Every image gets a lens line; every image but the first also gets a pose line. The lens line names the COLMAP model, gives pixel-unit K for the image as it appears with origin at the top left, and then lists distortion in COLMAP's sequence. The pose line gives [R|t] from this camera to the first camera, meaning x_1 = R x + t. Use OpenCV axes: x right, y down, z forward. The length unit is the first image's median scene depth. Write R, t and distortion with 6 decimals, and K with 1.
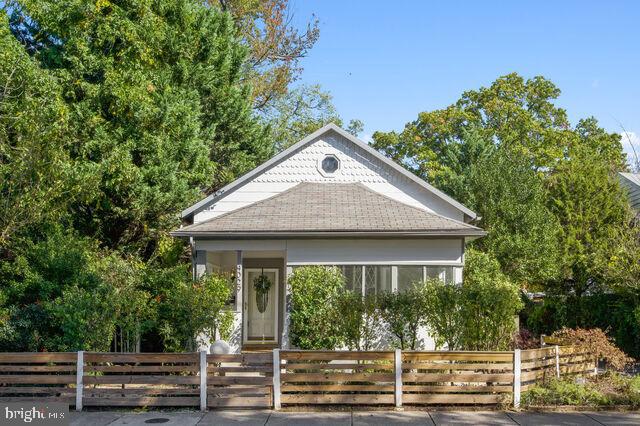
lens RADIAL K [[560.2, 0, 321.9], [0, 560.2, 213.3], [0, 0, 1]] dist [-0.013536, -0.003852]
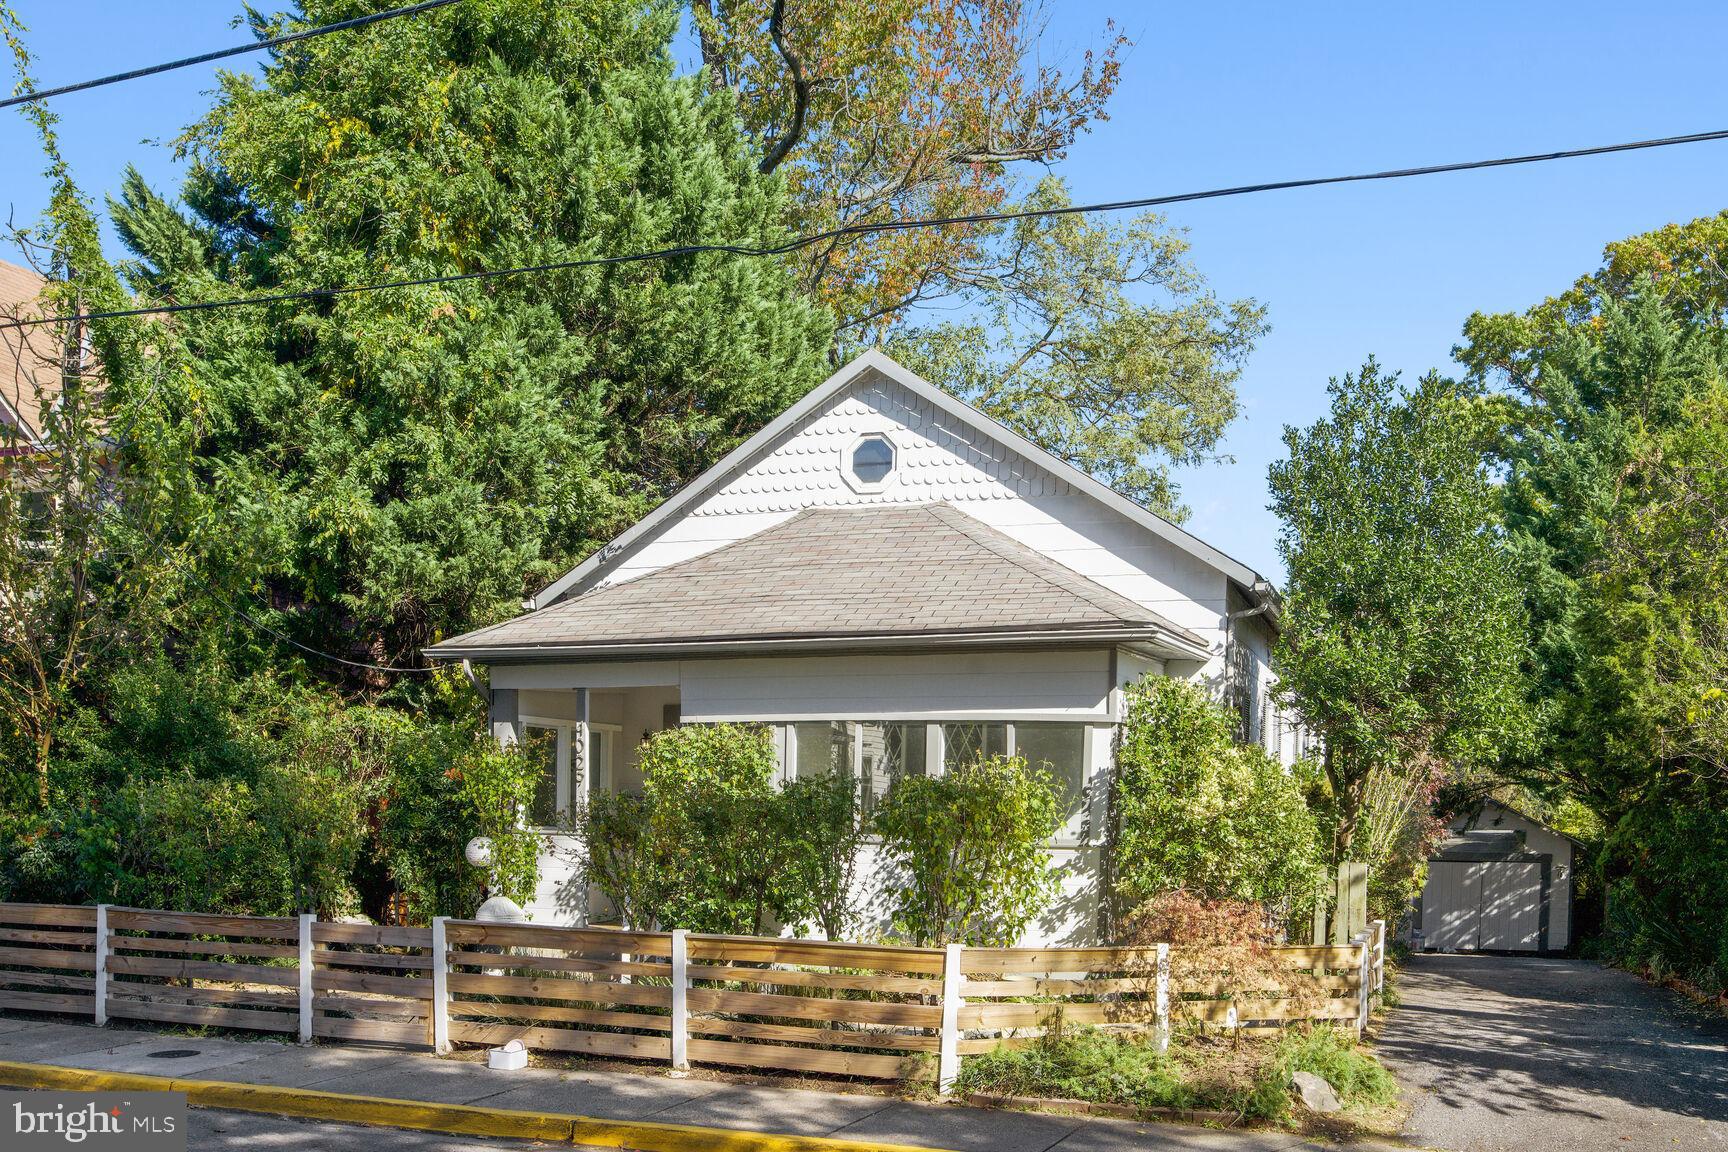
lens RADIAL K [[1588.2, 0, 862.7], [0, 1588.2, 584.1], [0, 0, 1]] dist [-0.026036, 0.000000]
pose [[0.928091, -0.038515, -0.370356, 0.480496], [0.041617, 0.999134, 0.000386, -0.003283], [0.370020, -0.015771, 0.928890, -0.018222]]
